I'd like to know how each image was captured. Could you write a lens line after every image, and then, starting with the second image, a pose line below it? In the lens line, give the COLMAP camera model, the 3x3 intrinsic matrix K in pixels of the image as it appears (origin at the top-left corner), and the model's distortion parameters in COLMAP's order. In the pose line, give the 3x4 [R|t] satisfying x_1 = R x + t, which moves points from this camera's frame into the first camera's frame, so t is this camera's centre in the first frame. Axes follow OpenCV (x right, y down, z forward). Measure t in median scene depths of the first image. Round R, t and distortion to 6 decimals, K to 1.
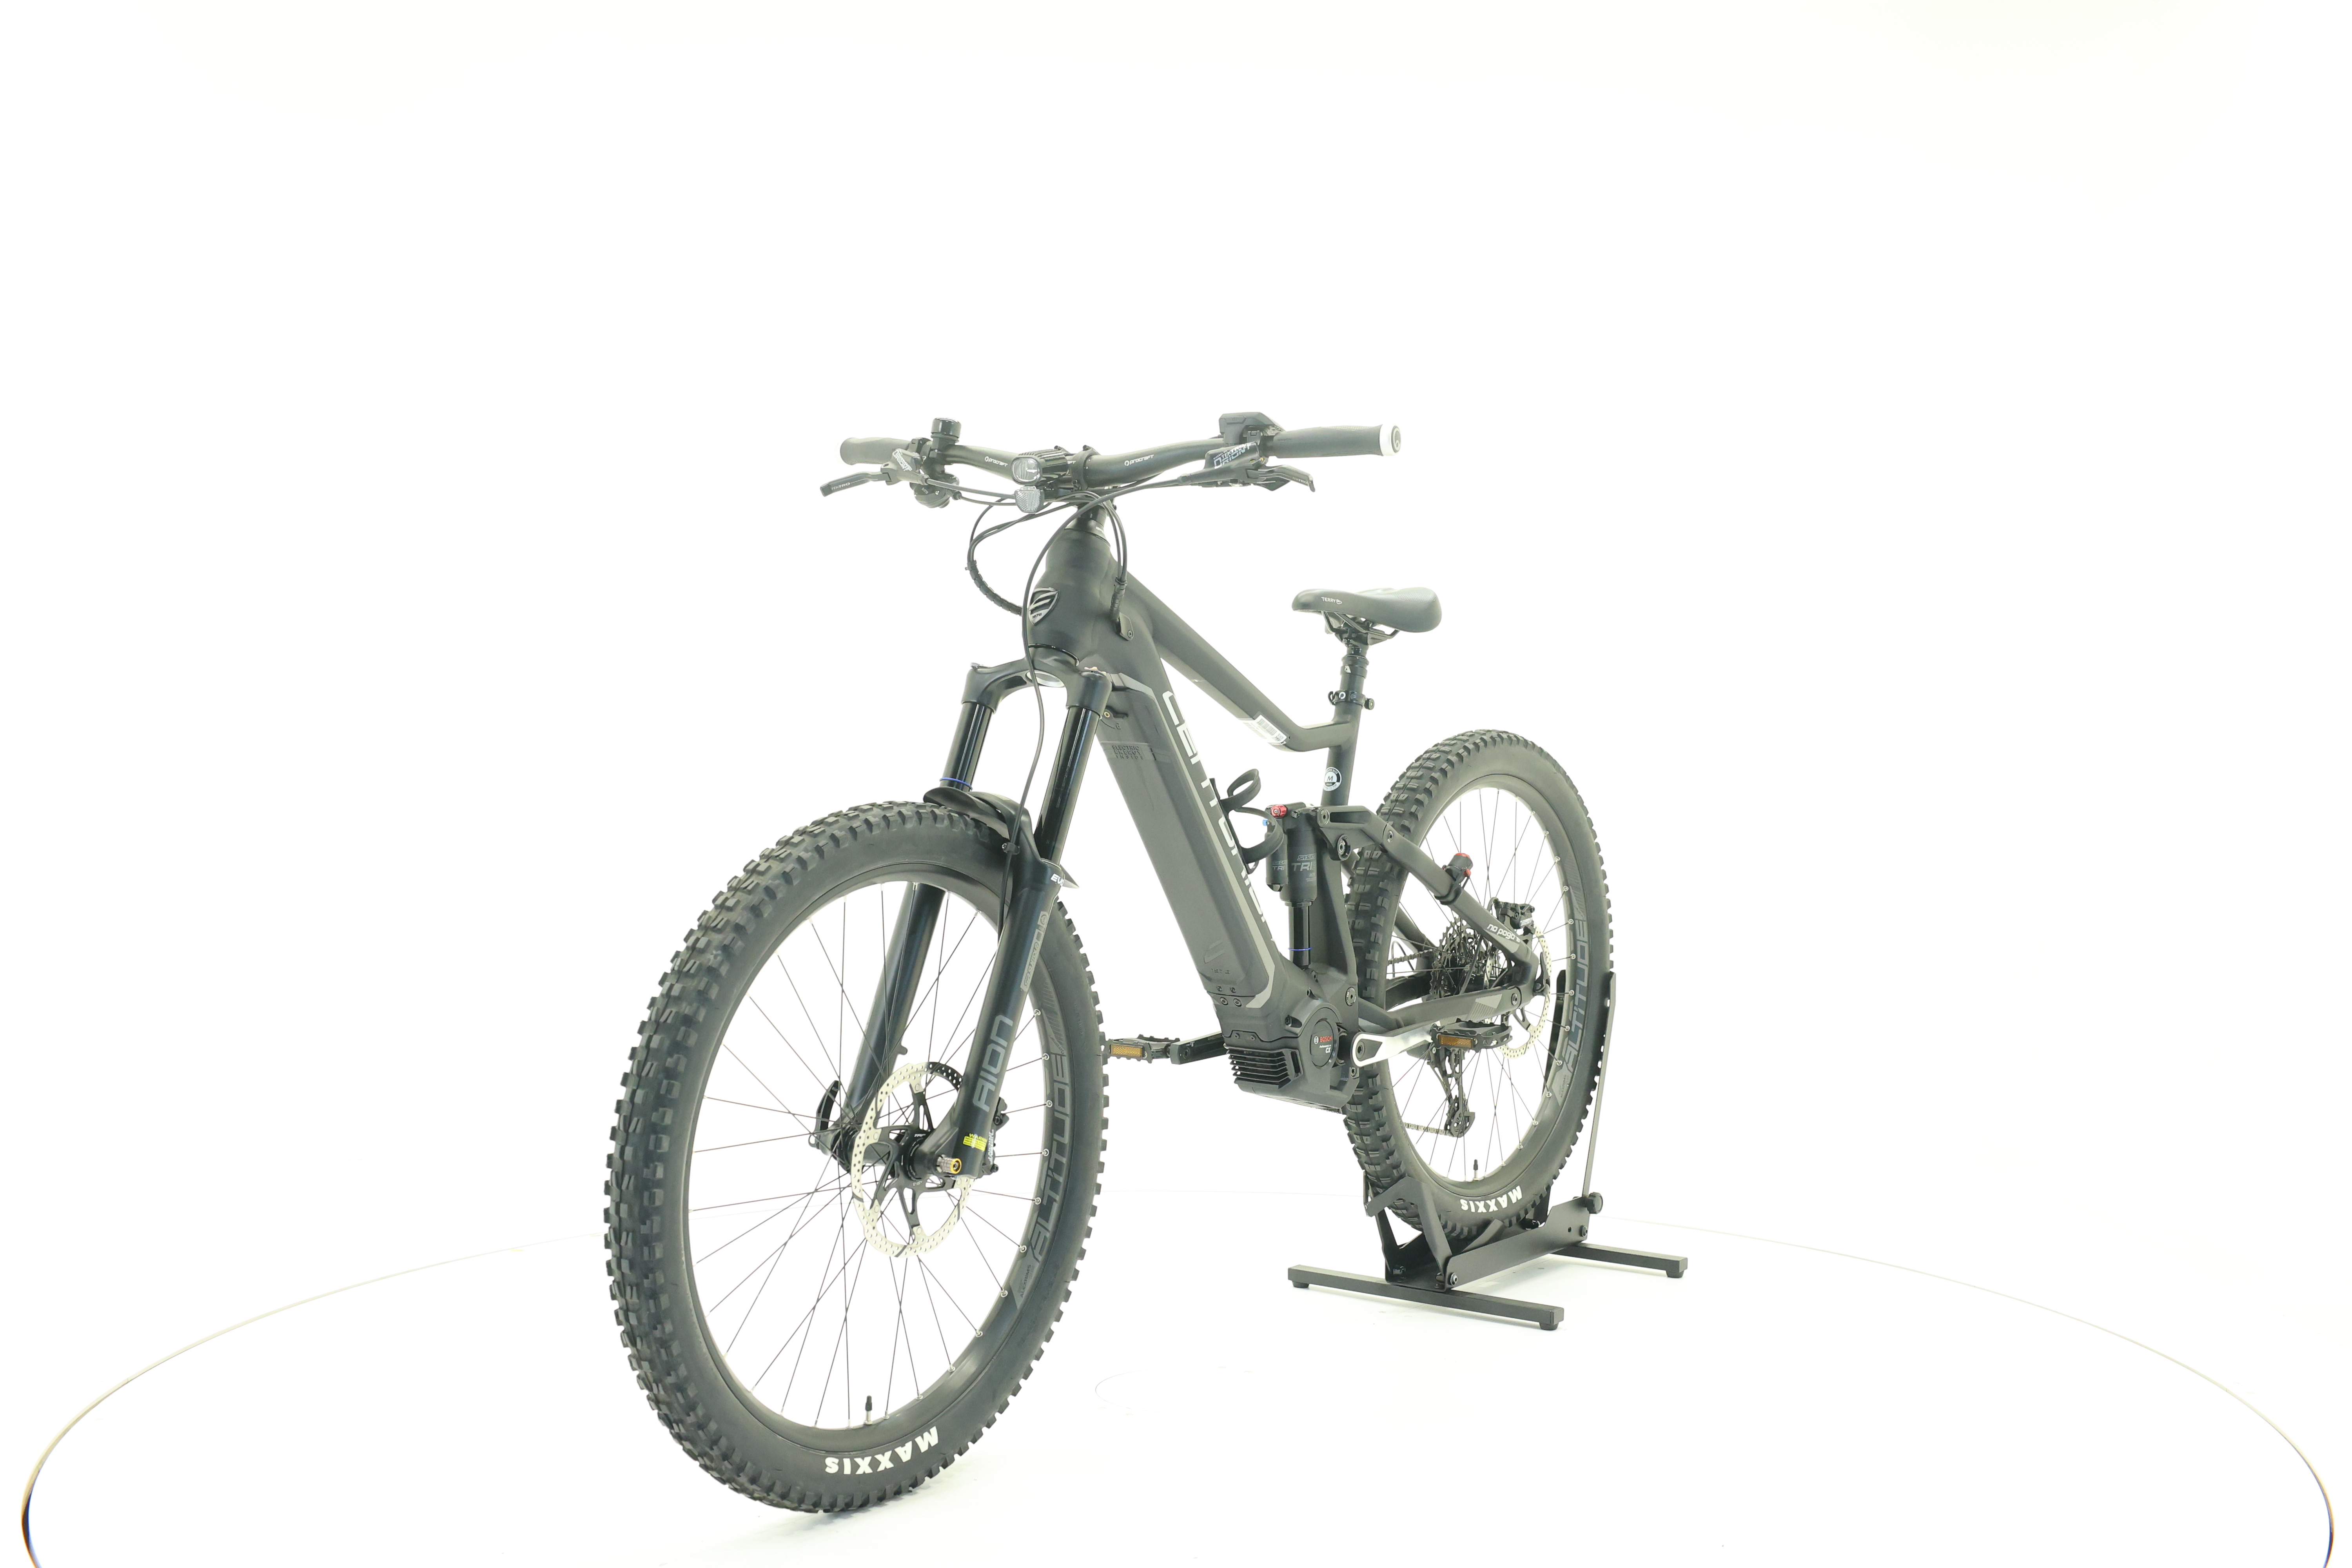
lens RADIAL K [[2495.8, 0, 1164.6], [0, 2495.8, 782.6], [0, 0, 1]] dist [-0.001417, 0.000000]
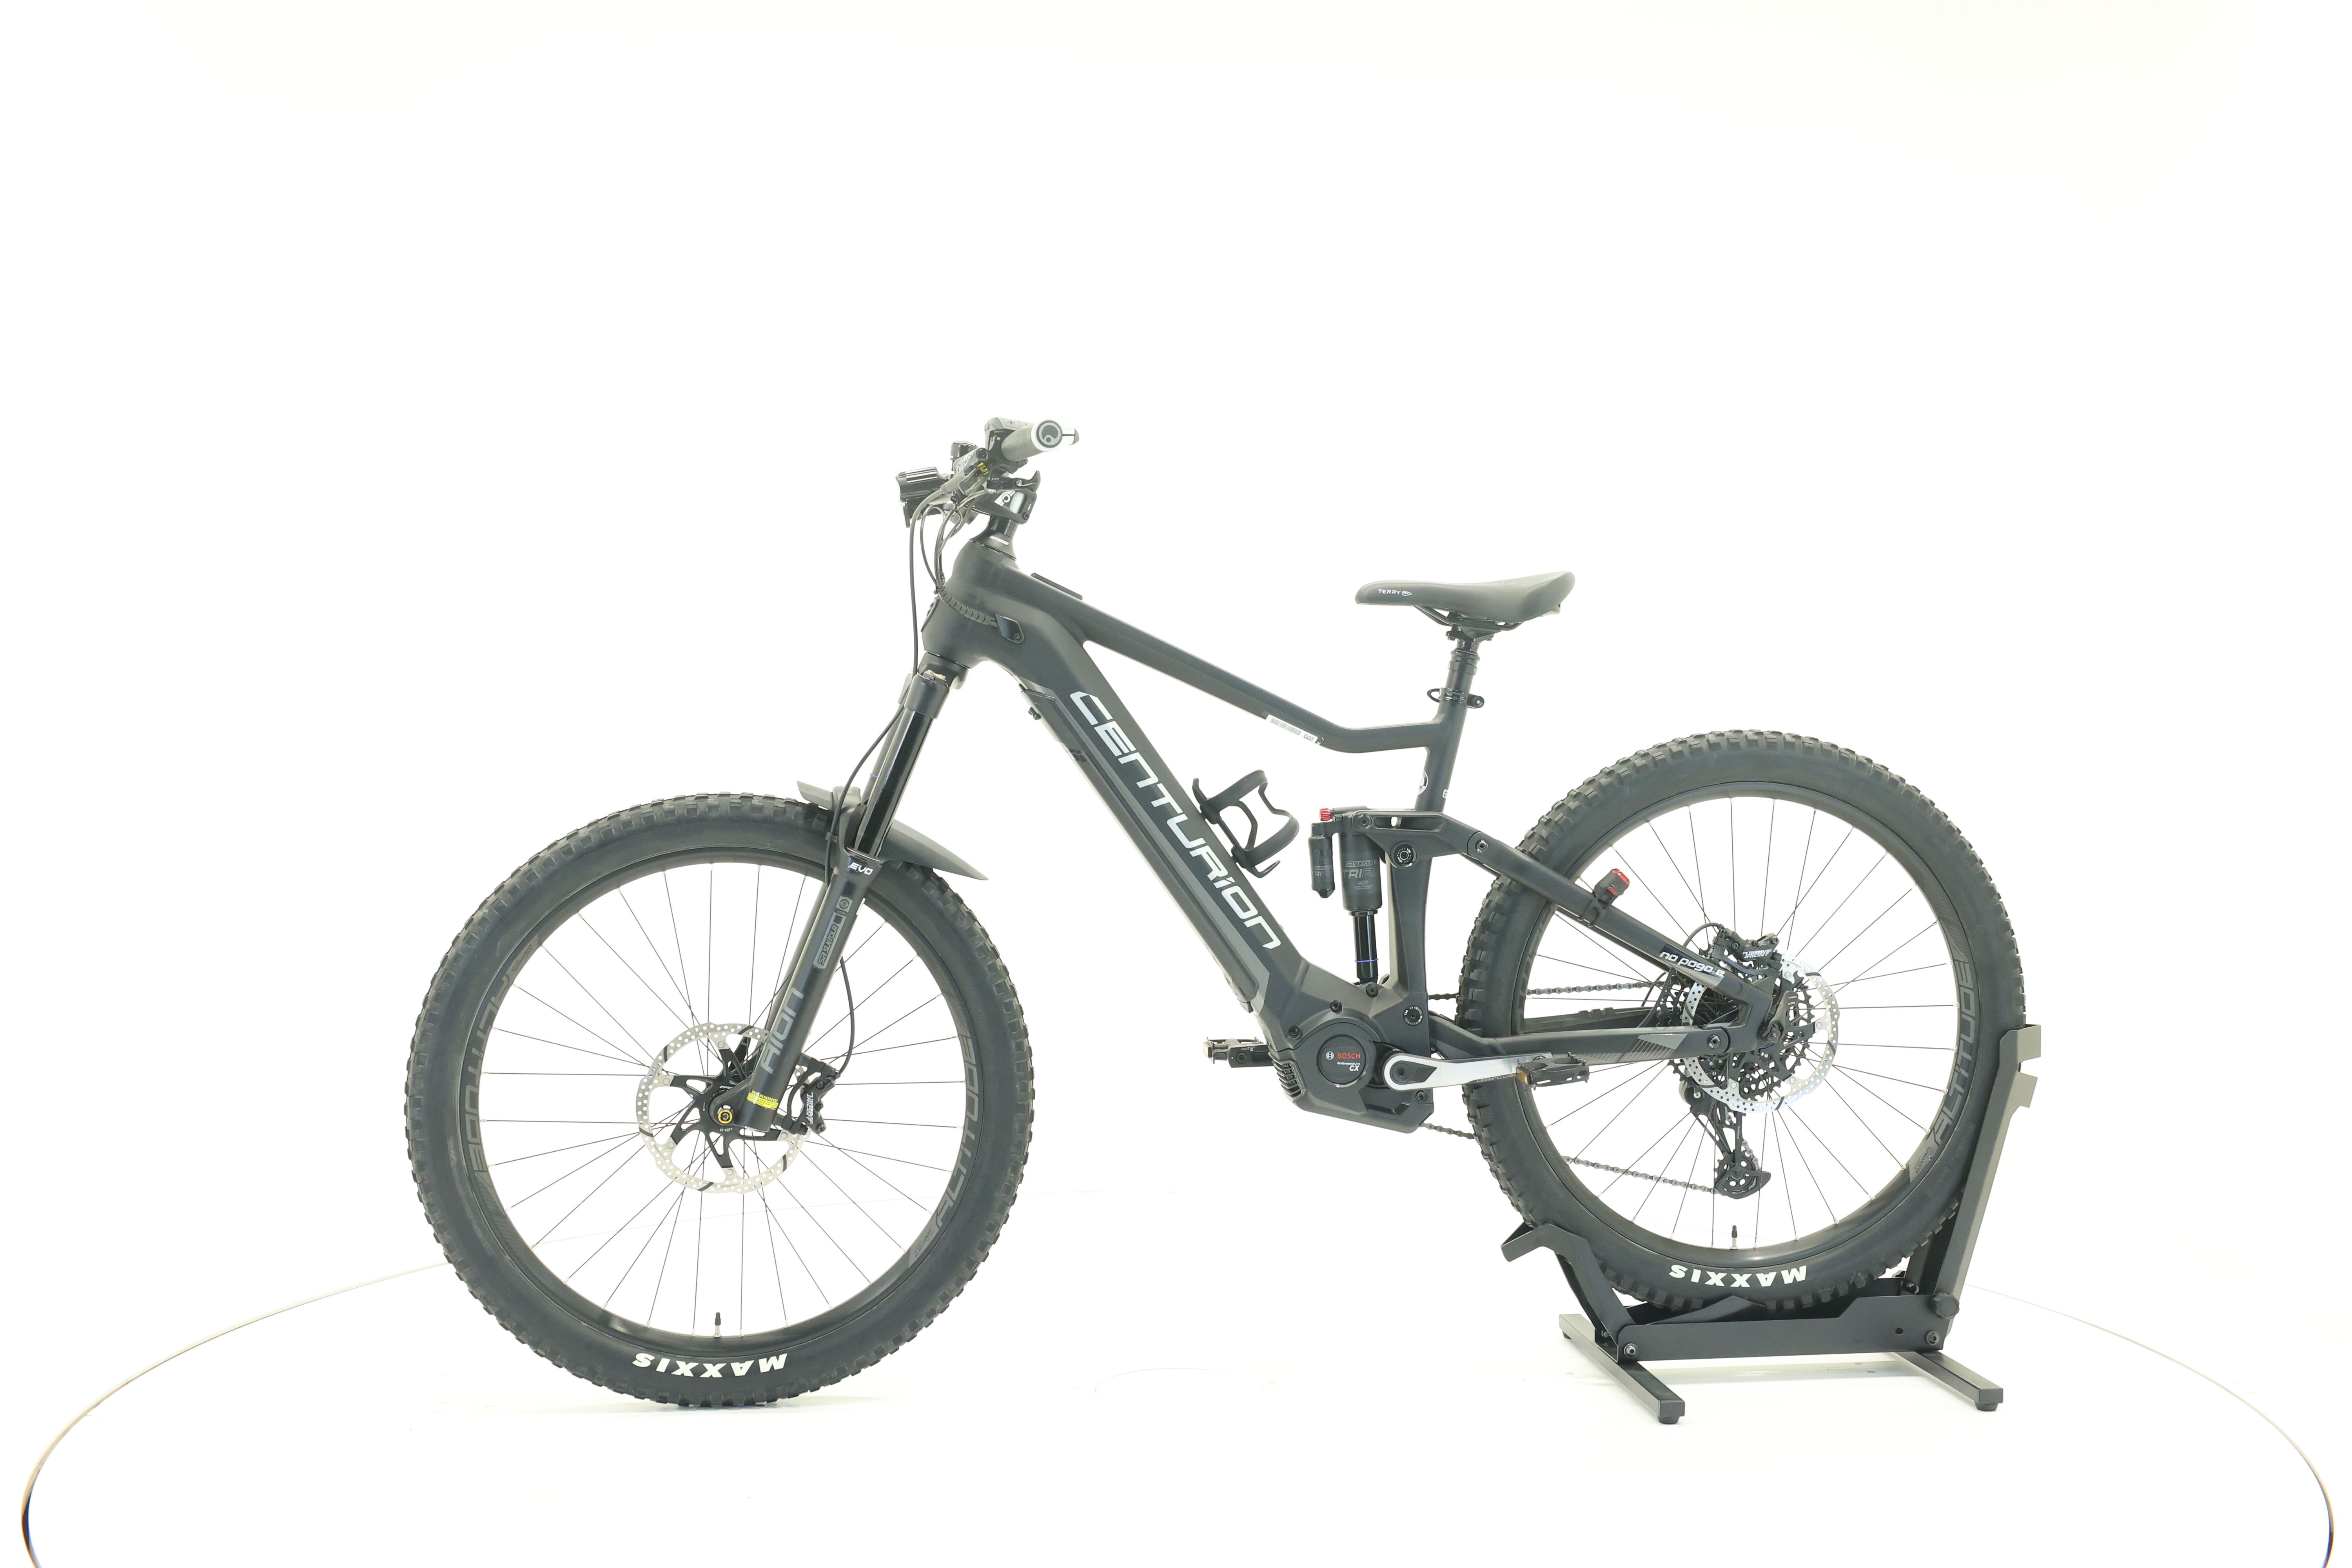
lens RADIAL K [[2495.8, 0, 1181.0], [0, 2495.8, 777.9], [0, 0, 1]] dist [-0.001417, 0.000000]
pose [[0.699744, 0.012019, -0.714293, 0.759687], [-0.016564, 0.999863, 0.000598, -0.002652], [0.714202, 0.011413, 0.699847, 0.315106]]
